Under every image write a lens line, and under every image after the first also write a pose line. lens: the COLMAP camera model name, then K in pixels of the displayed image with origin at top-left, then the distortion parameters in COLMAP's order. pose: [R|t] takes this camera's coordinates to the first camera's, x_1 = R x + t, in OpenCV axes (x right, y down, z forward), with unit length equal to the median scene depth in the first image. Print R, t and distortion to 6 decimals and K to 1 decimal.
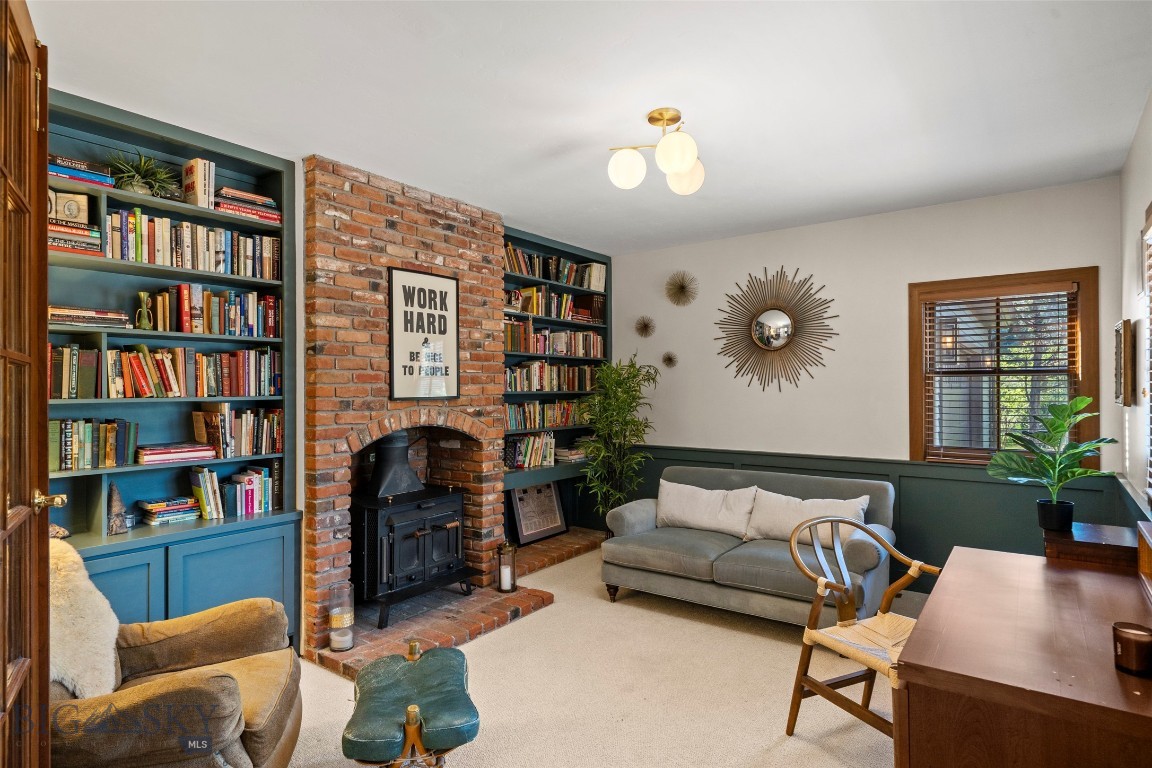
lens RADIAL K [[592.9, 0, 572.6], [0, 592.9, 388.1], [0, 0, 1]] dist [0.003191, 0.001258]
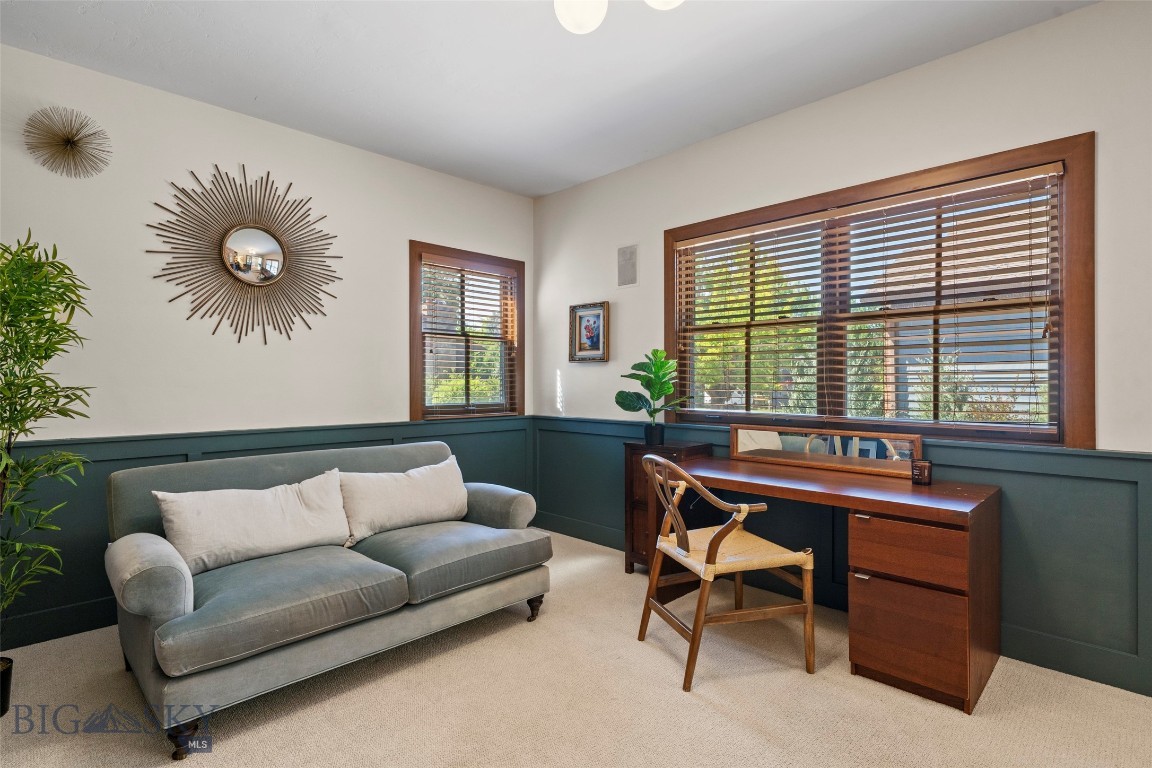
lens RADIAL K [[560.1, 0, 578.6], [0, 560.1, 381.0], [0, 0, 1]] dist [-0.001439, 0.000255]
pose [[0.146159, 0.001156, 0.989260, -0.281682], [-0.001847, 0.999998, -0.000896, 0.052786], [-0.989259, -0.001696, 0.146160, 0.543694]]
